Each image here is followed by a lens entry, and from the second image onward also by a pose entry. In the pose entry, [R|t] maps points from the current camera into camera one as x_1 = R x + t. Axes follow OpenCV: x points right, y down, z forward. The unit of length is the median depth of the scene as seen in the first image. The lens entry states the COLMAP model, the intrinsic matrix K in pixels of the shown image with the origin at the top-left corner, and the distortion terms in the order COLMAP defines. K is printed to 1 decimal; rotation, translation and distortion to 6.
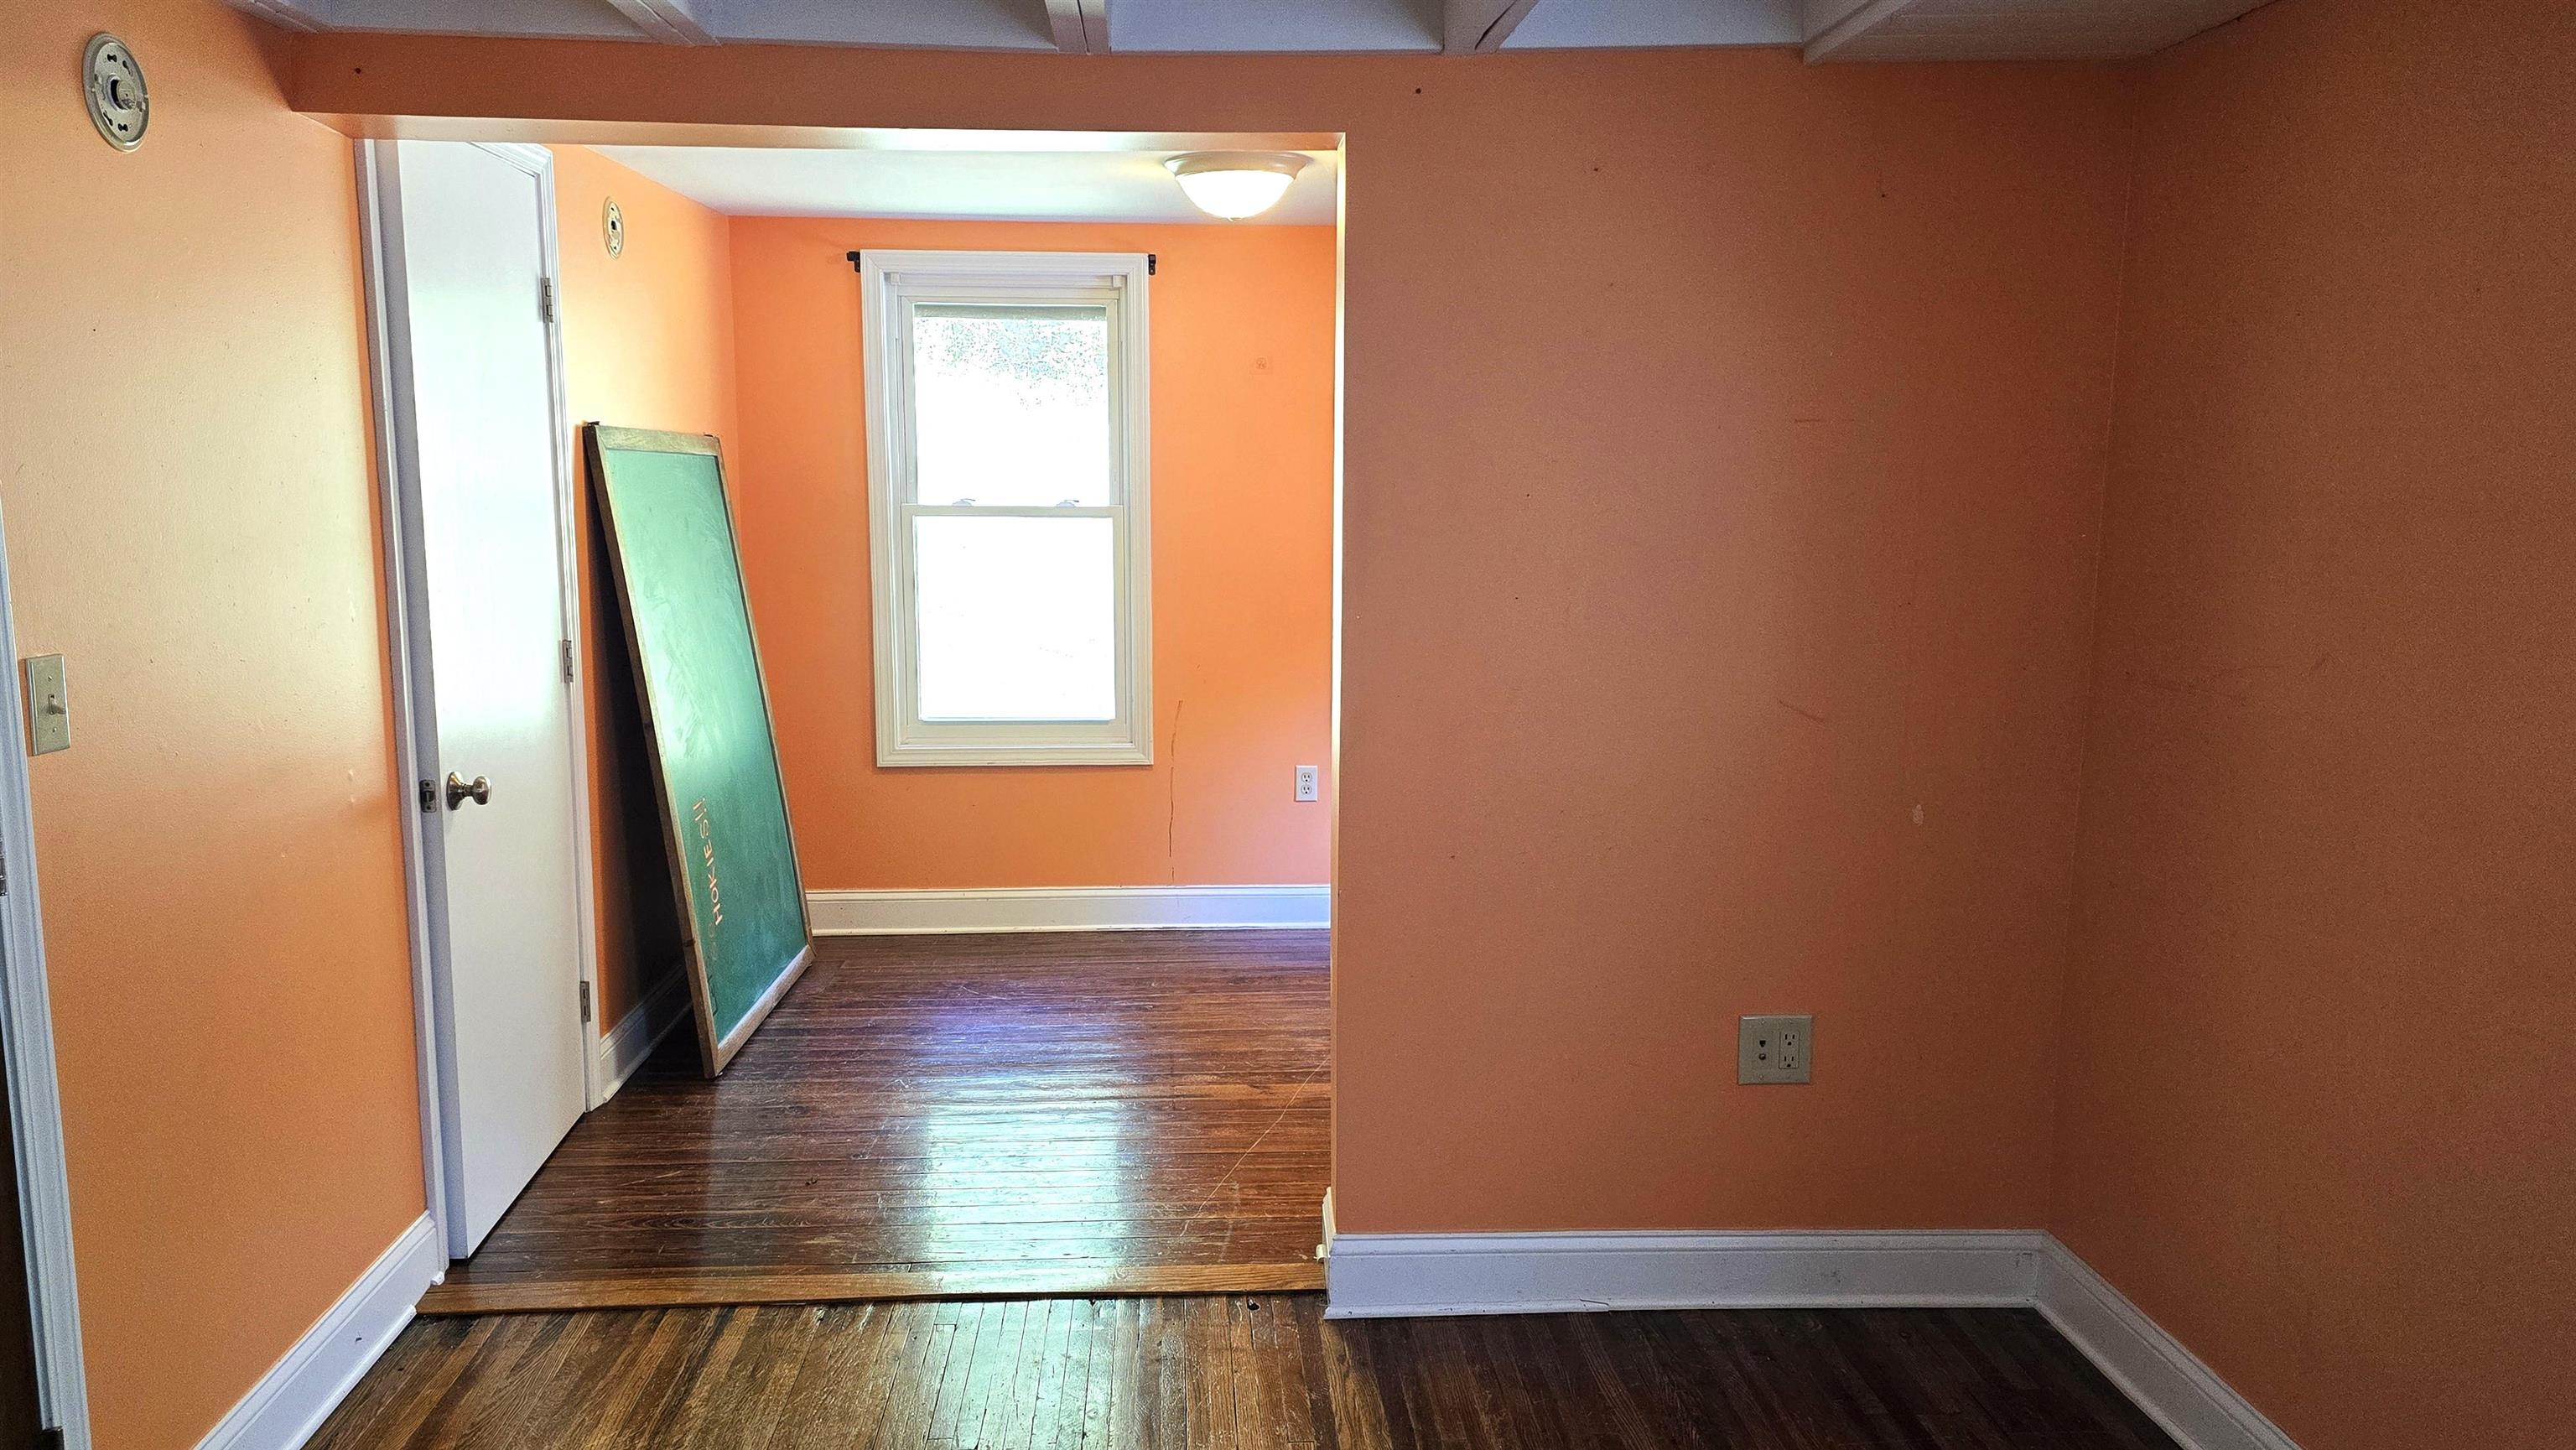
lens RADIAL K [[1736.1, 0, 1288.0], [0, 1736.1, 725.0], [0, 0, 1]] dist [-0.078992, 0.000342]
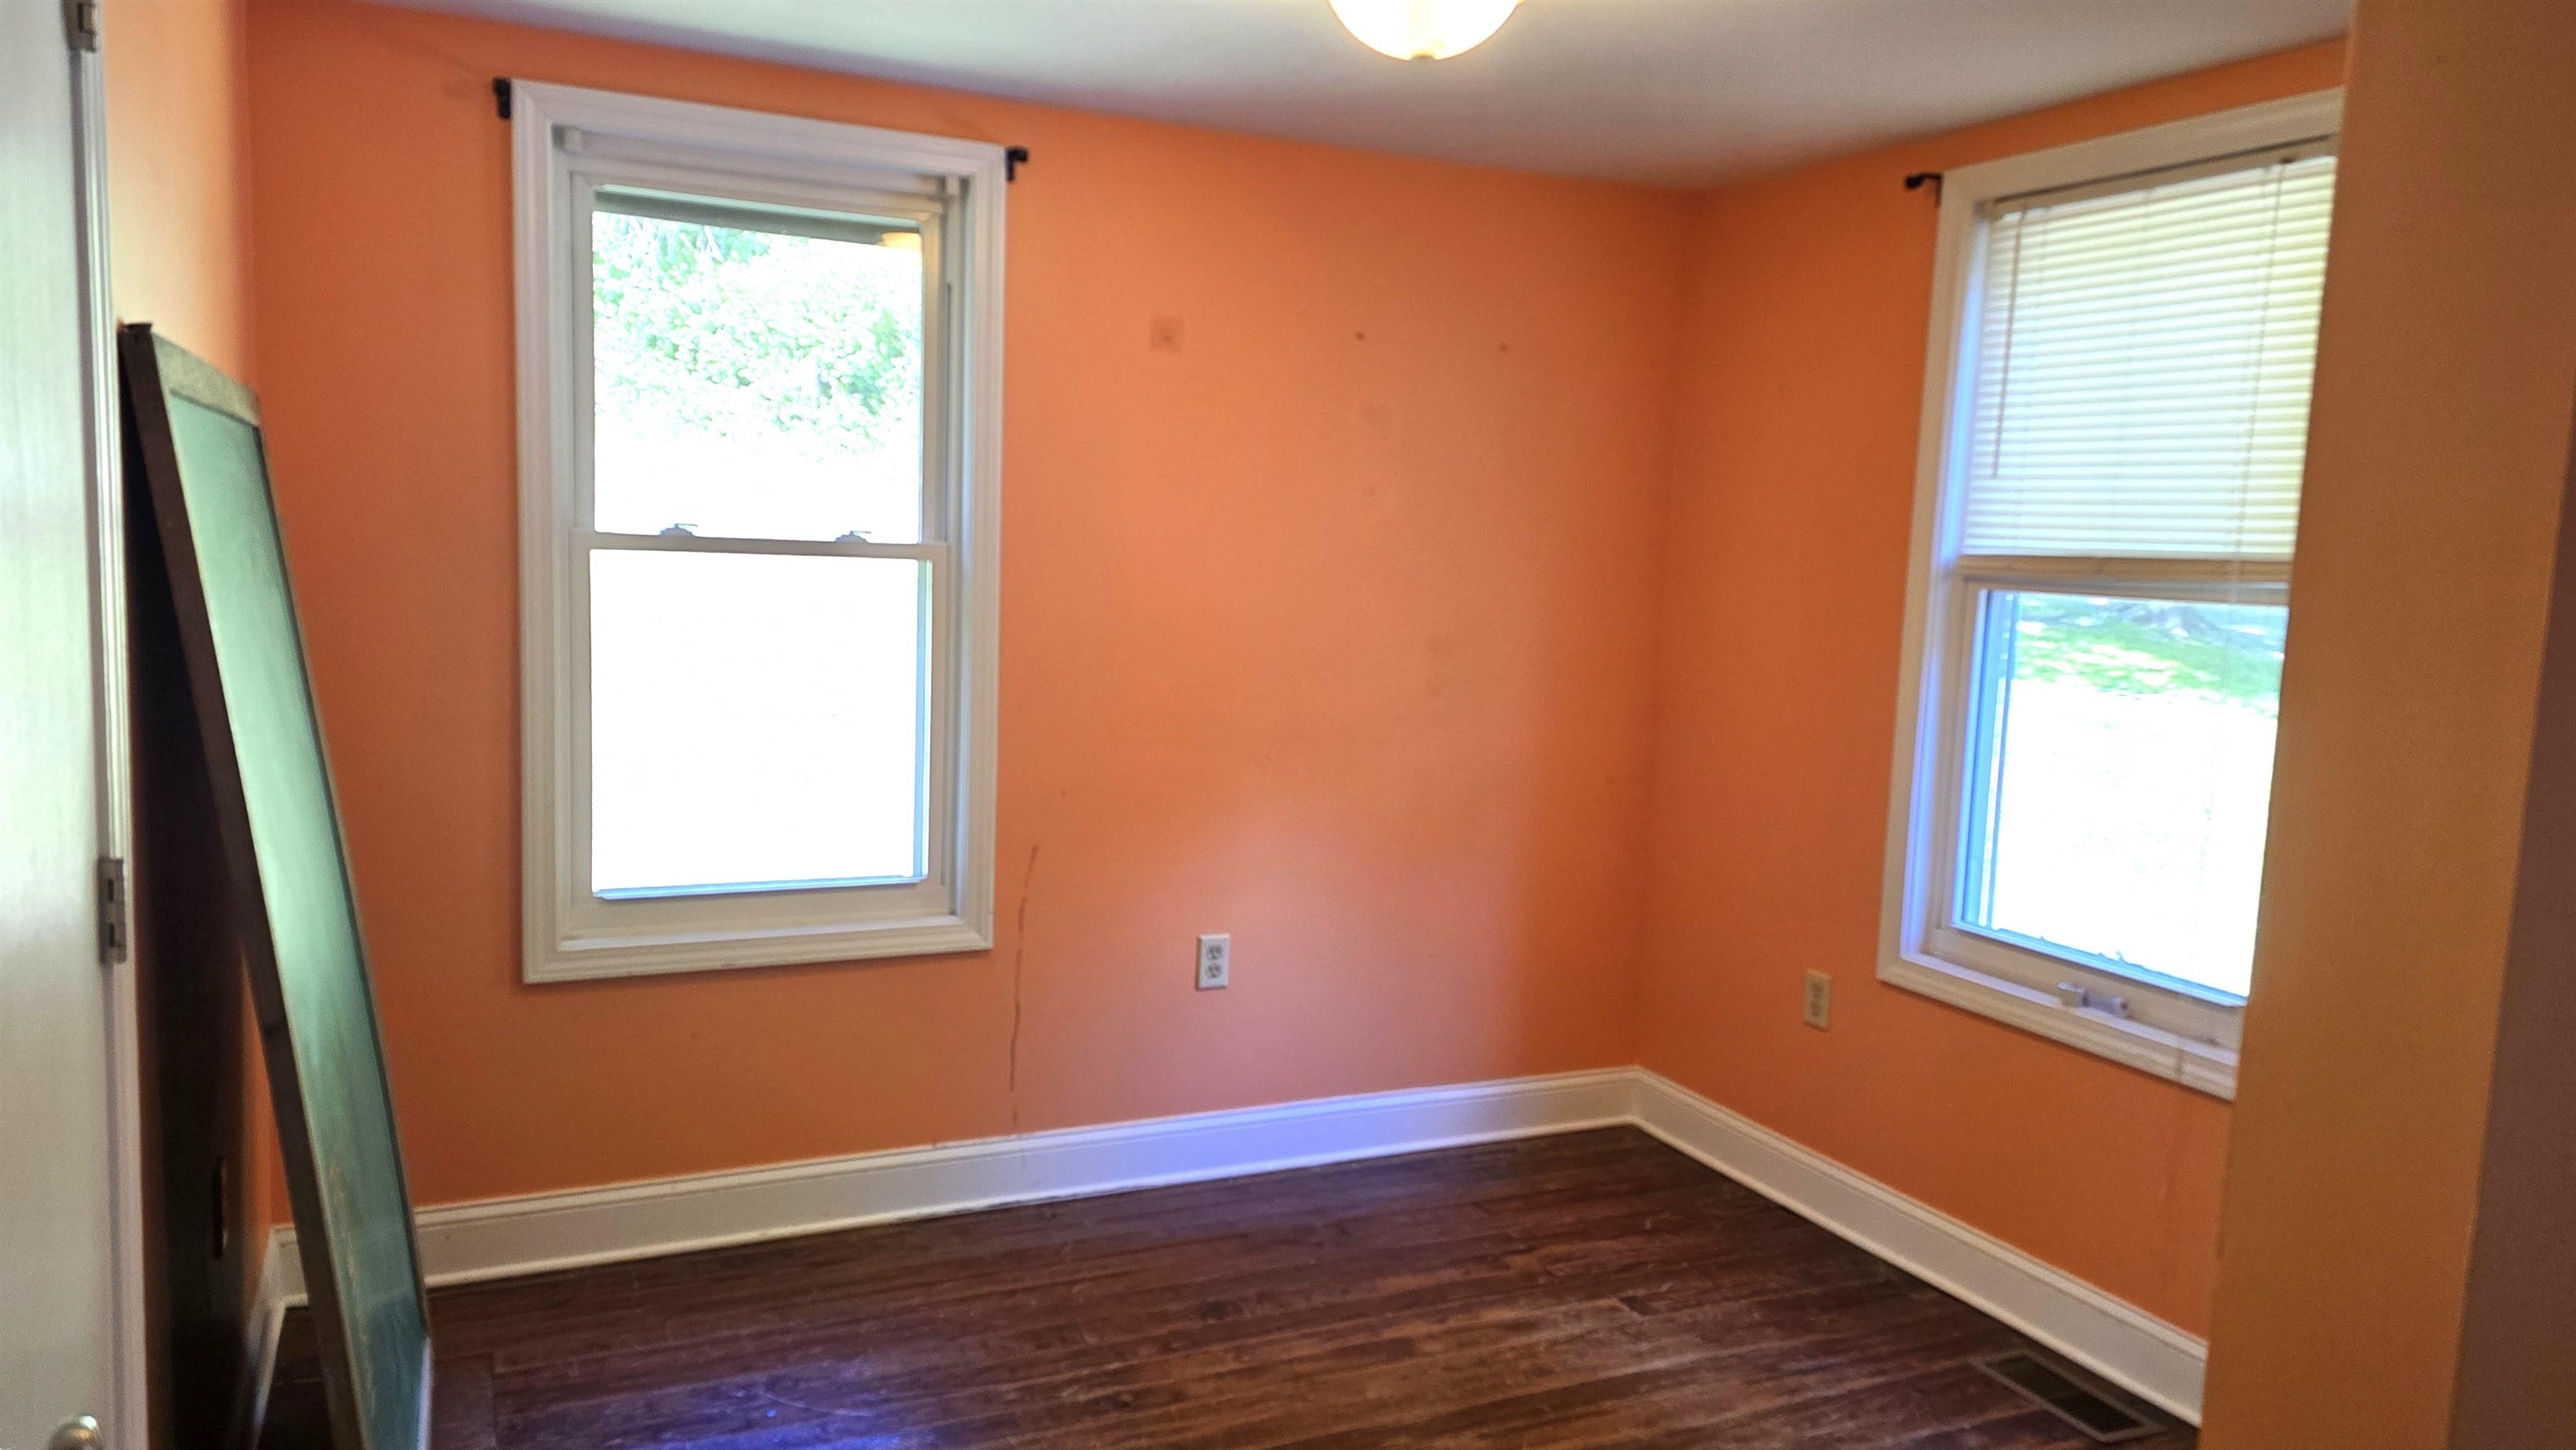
lens RADIAL K [[1816.4, 0, 1282.6], [0, 1816.4, 674.2], [0, 0, 1]] dist [0.029602, 0.000413]
pose [[0.938340, -0.005521, 0.345669, -0.214689], [0.023008, 0.998653, -0.046506, -0.045479], [-0.344946, 0.051592, 0.937203, 0.344578]]
